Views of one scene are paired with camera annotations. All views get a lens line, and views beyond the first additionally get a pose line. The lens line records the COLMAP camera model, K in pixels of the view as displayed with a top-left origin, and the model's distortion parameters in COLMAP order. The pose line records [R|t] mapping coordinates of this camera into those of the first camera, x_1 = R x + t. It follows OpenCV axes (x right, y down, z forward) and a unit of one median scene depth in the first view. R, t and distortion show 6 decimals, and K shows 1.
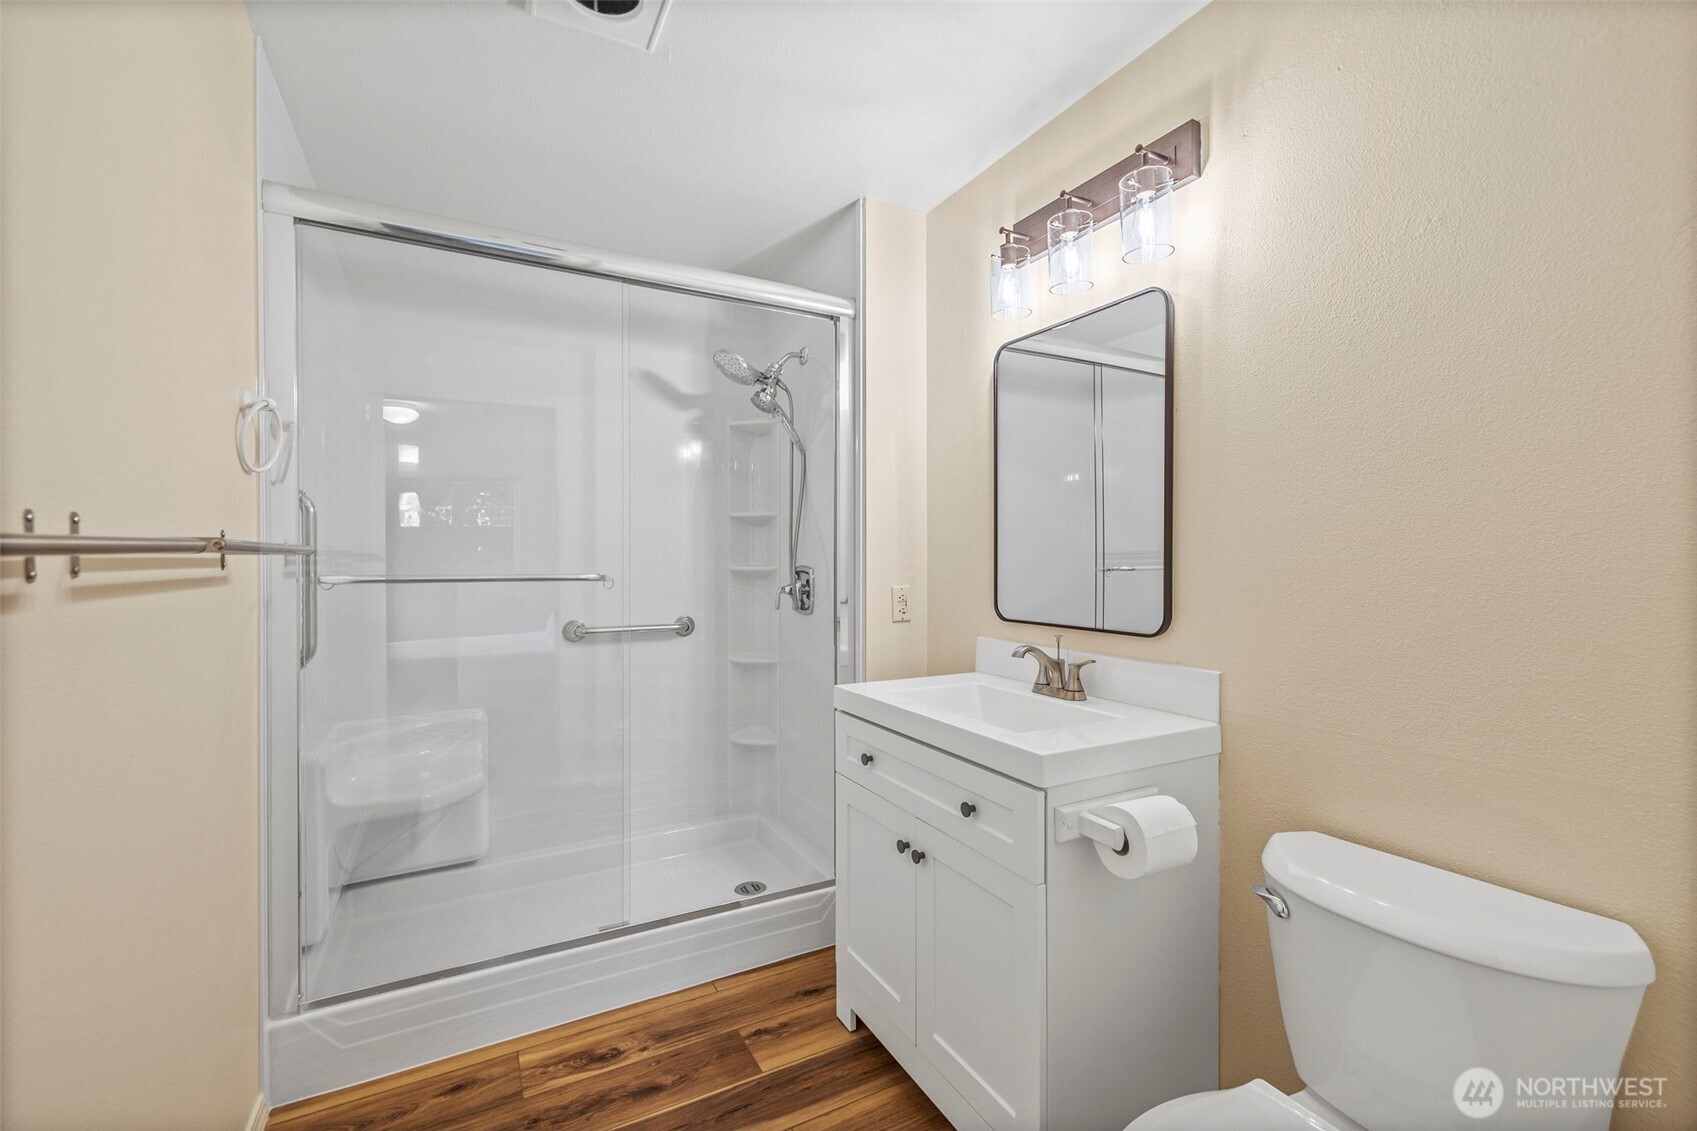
lens RADIAL K [[724.1, 0, 850.2], [0, 724.1, 568.1], [0, 0, 1]] dist [0.003007, -0.000006]
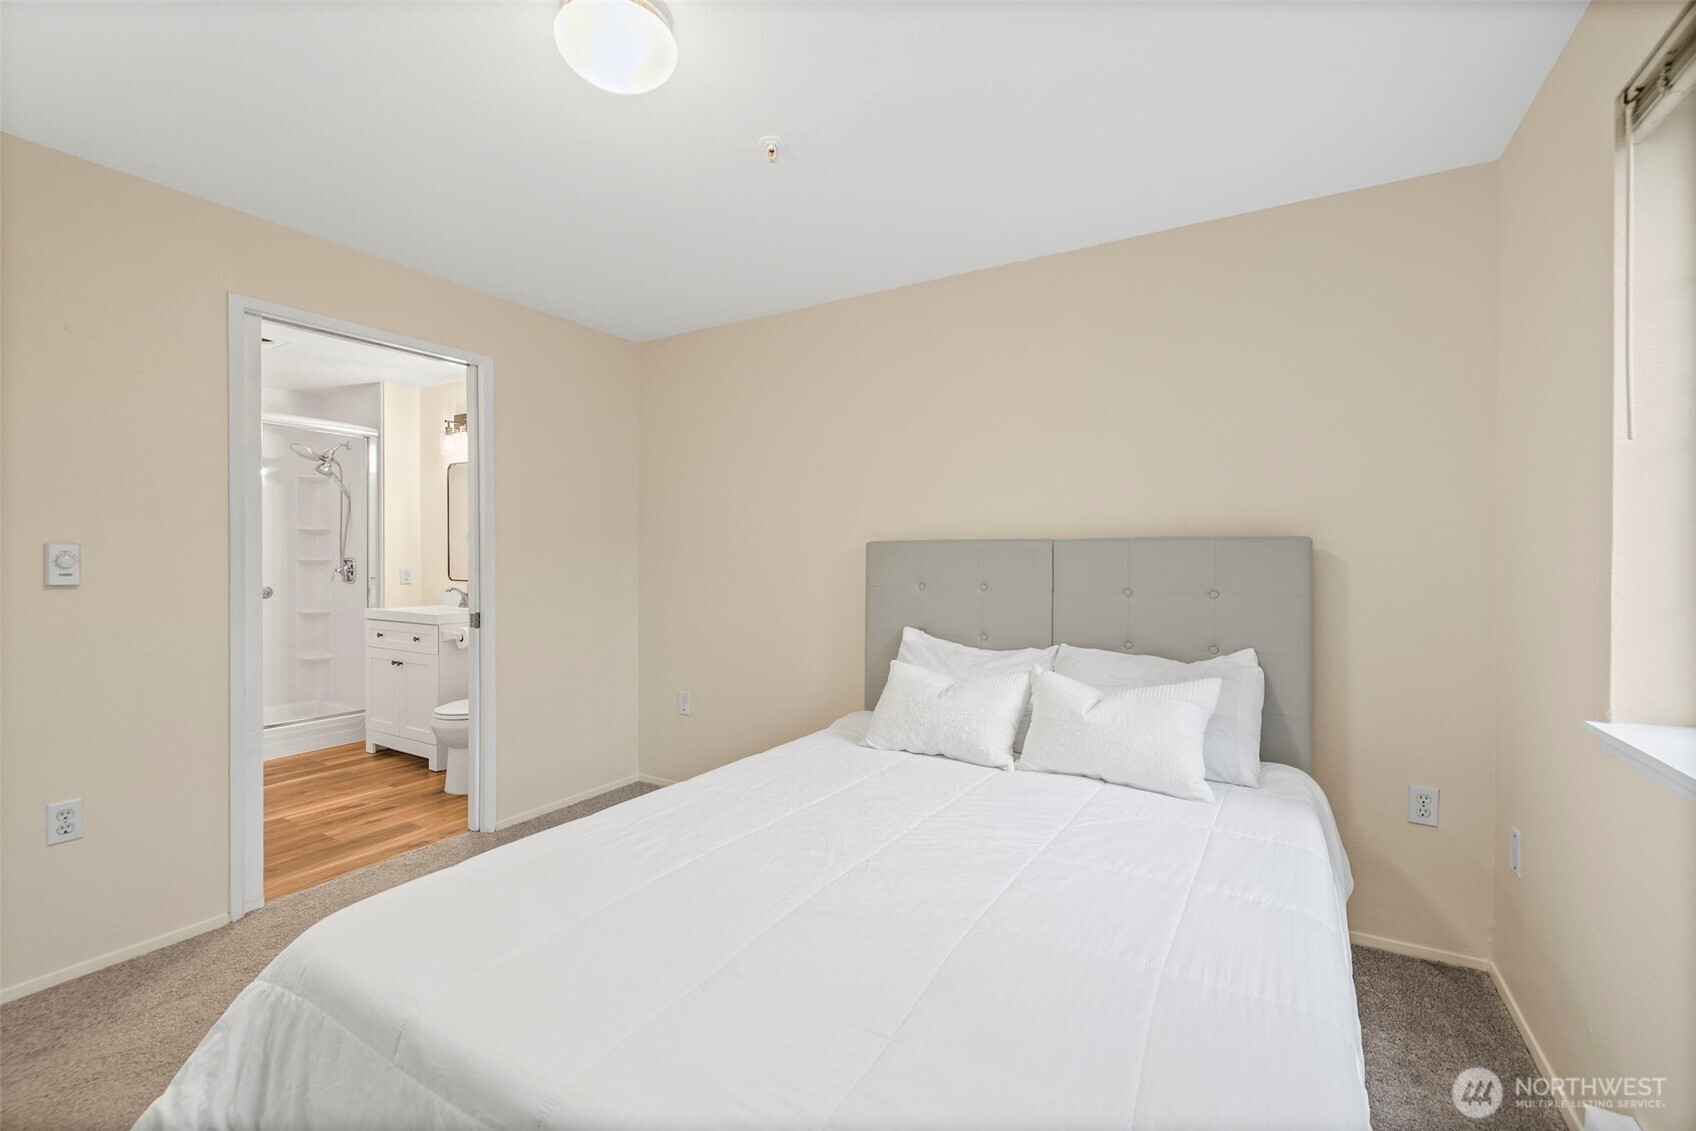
lens RADIAL K [[721.6, 0, 847.7], [0, 721.6, 560.0], [0, 0, 1]] dist [-0.002865, -0.000182]
pose [[0.858378, -0.001431, 0.513016, 0.088196], [0.003243, 0.999991, -0.002635, 0.012897], [-0.513007, 0.003926, 0.858375, -1.284755]]
